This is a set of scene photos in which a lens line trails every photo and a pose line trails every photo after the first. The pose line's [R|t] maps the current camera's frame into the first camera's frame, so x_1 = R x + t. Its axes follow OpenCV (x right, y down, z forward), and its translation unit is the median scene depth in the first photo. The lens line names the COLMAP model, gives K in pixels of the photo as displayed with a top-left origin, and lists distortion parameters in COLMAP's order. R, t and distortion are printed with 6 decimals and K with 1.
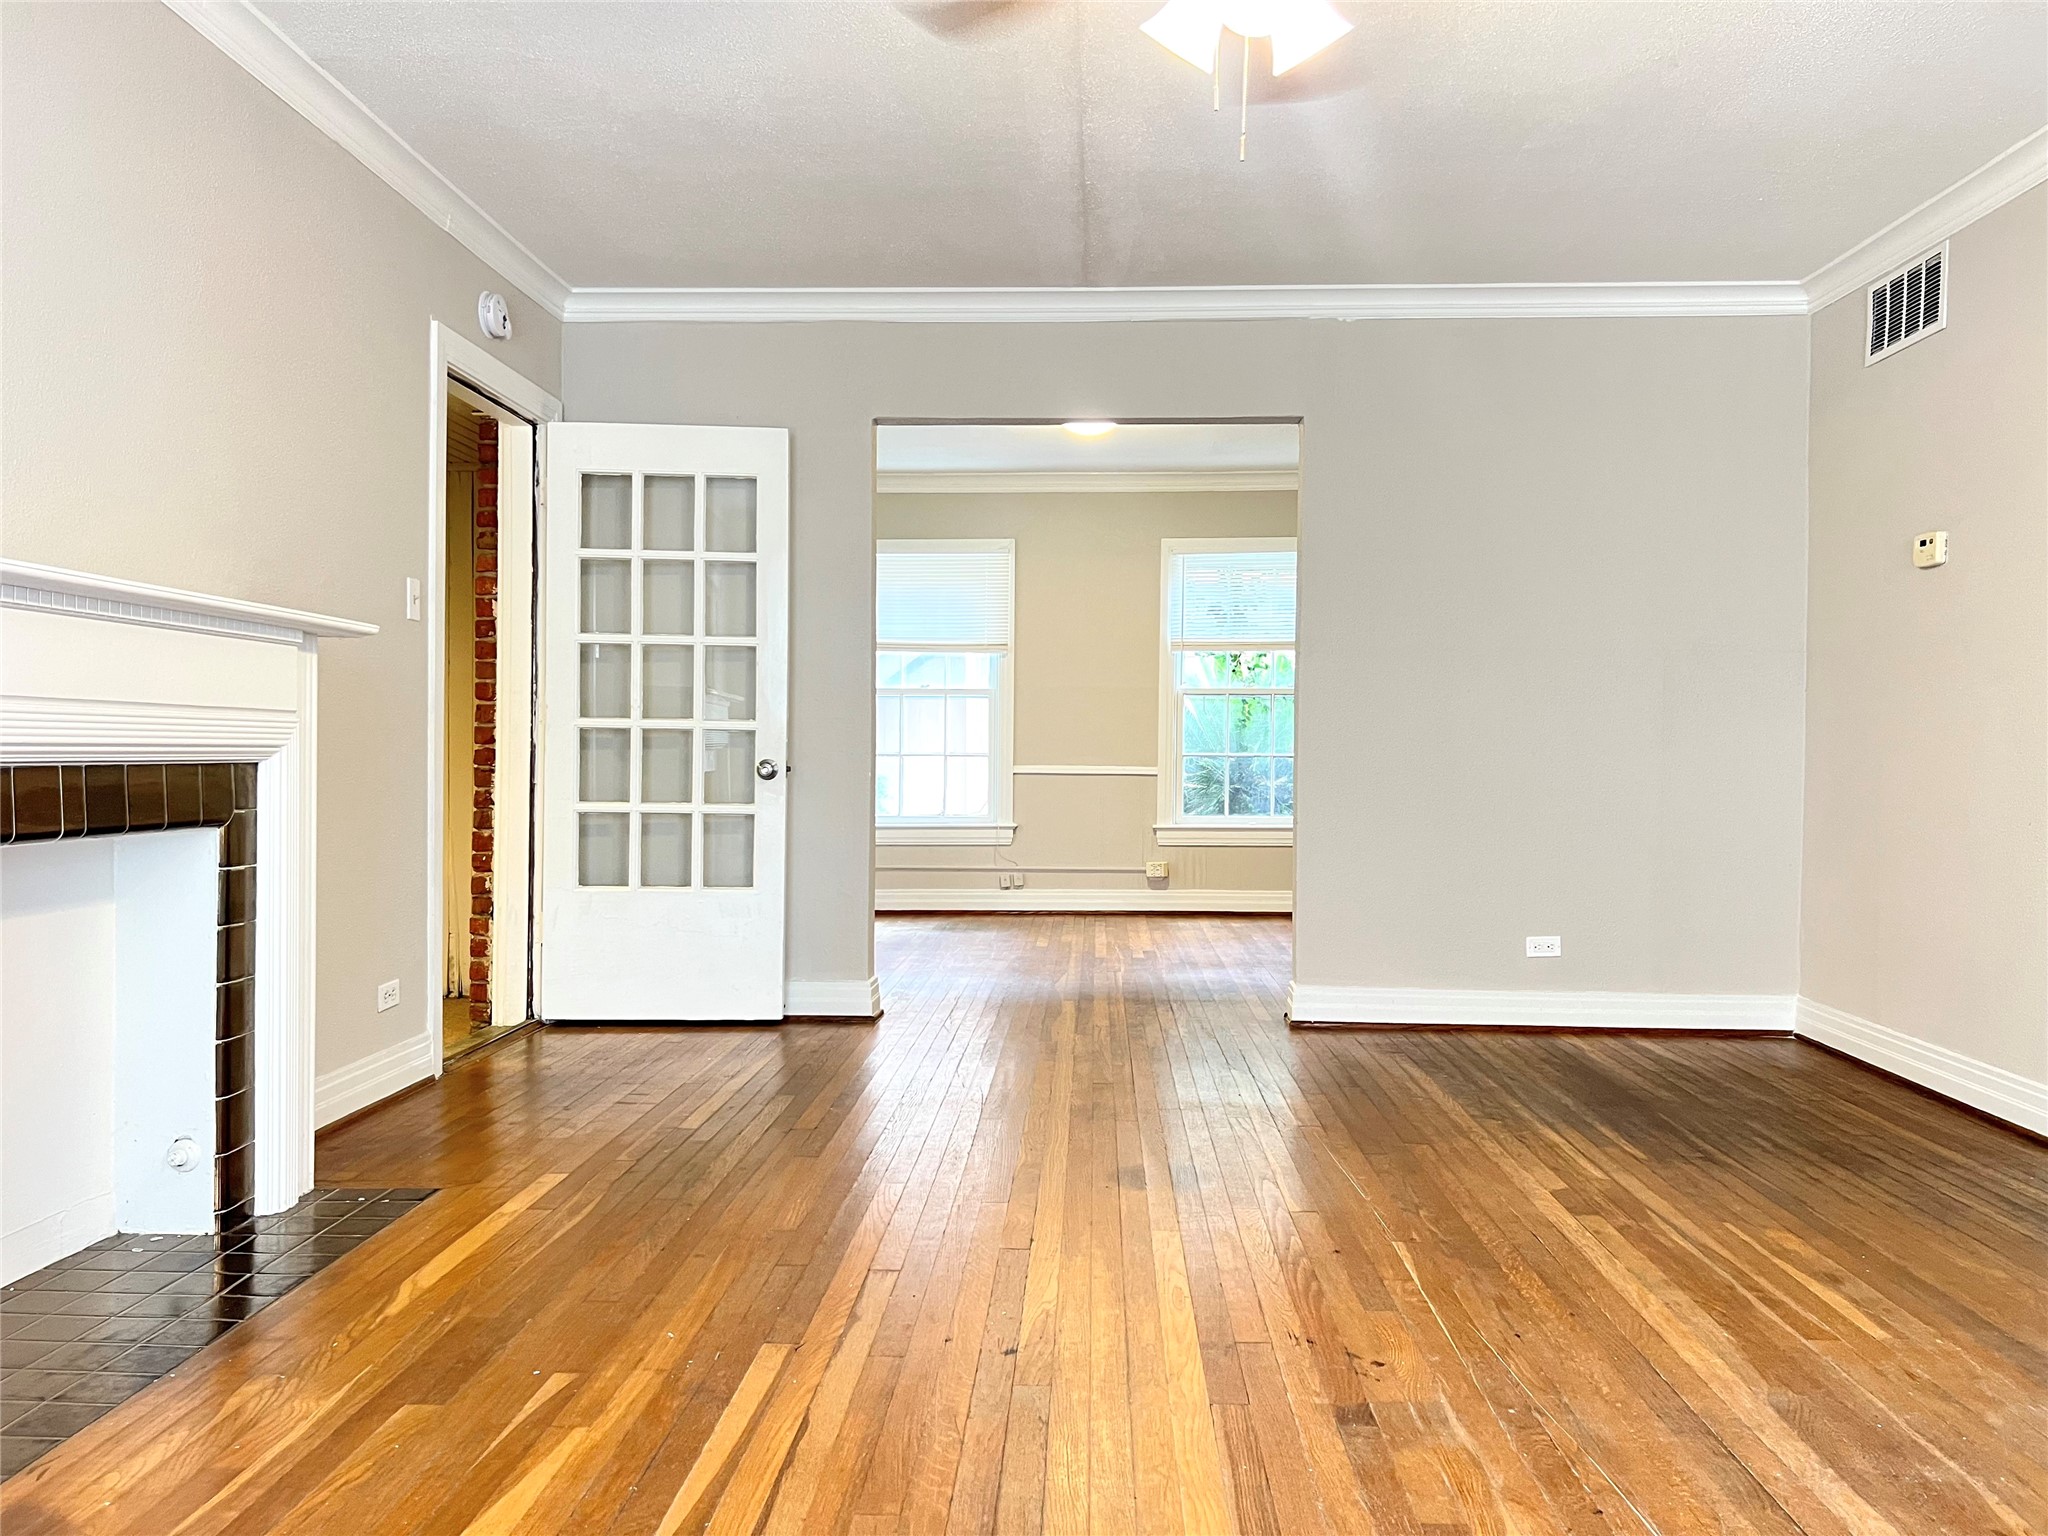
lens RADIAL K [[1566.3, 0, 1036.0], [0, 1566.3, 756.5], [0, 0, 1]] dist [0.058338, -0.051204]
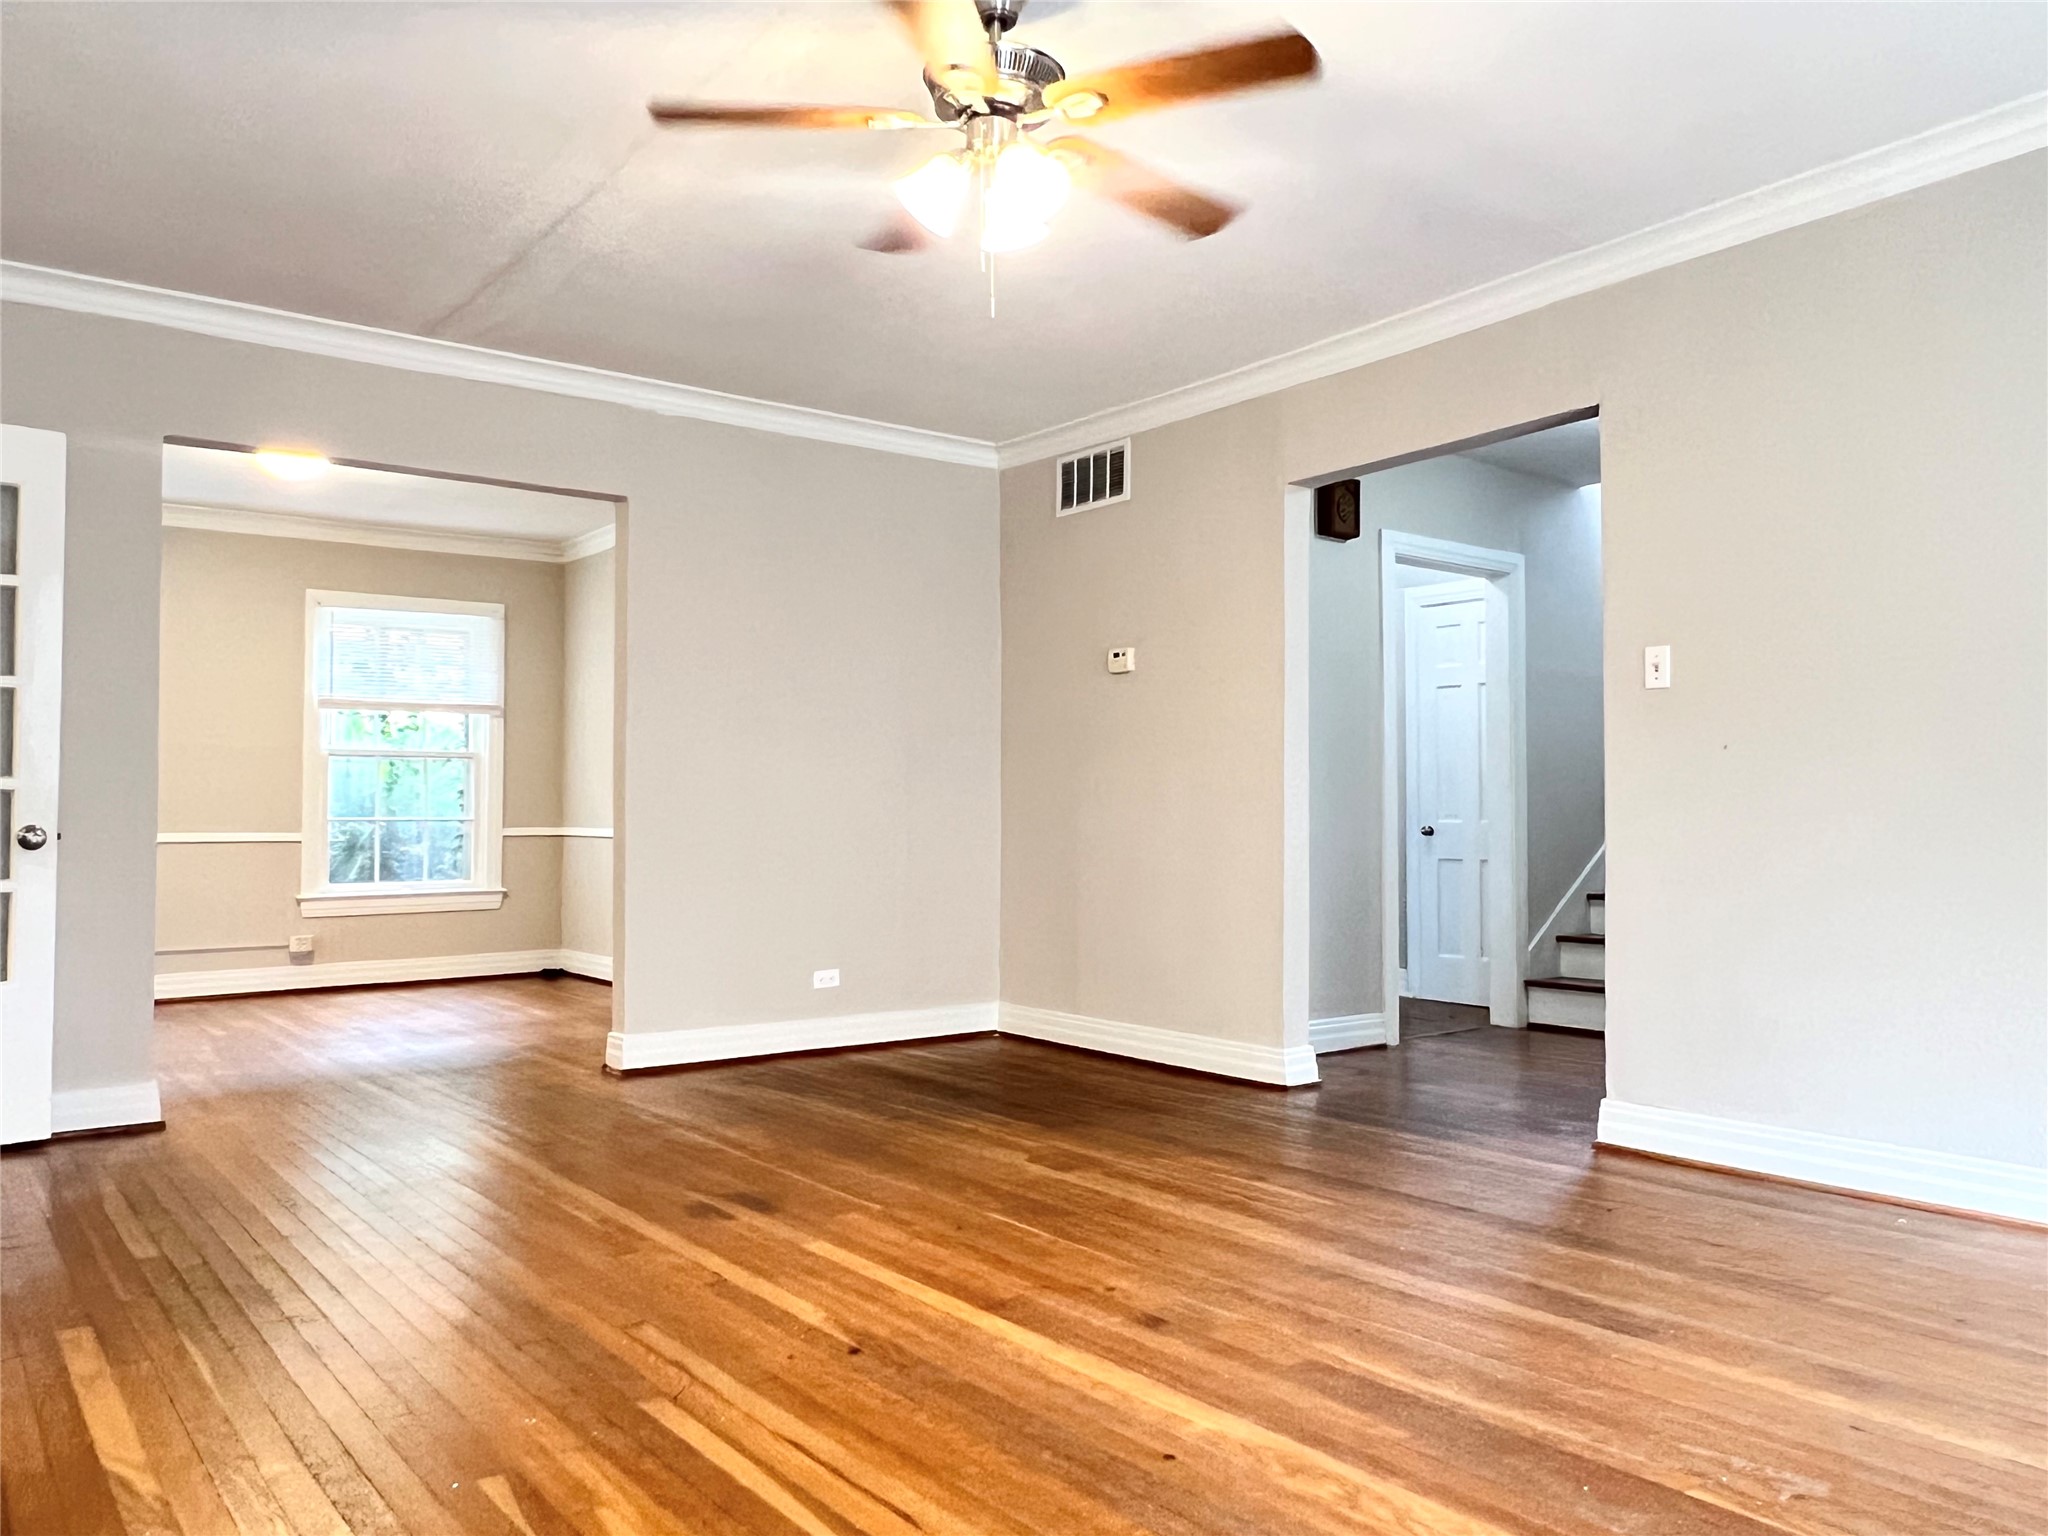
lens RADIAL K [[1510.9, 0, 1032.0], [0, 1510.9, 774.5], [0, 0, 1]] dist [0.001987, -0.003628]
pose [[0.766978, 0.010243, 0.641592, -0.460010], [0.010583, 0.999535, -0.028608, 0.006093], [-0.641587, 0.028732, 0.766512, 0.080364]]
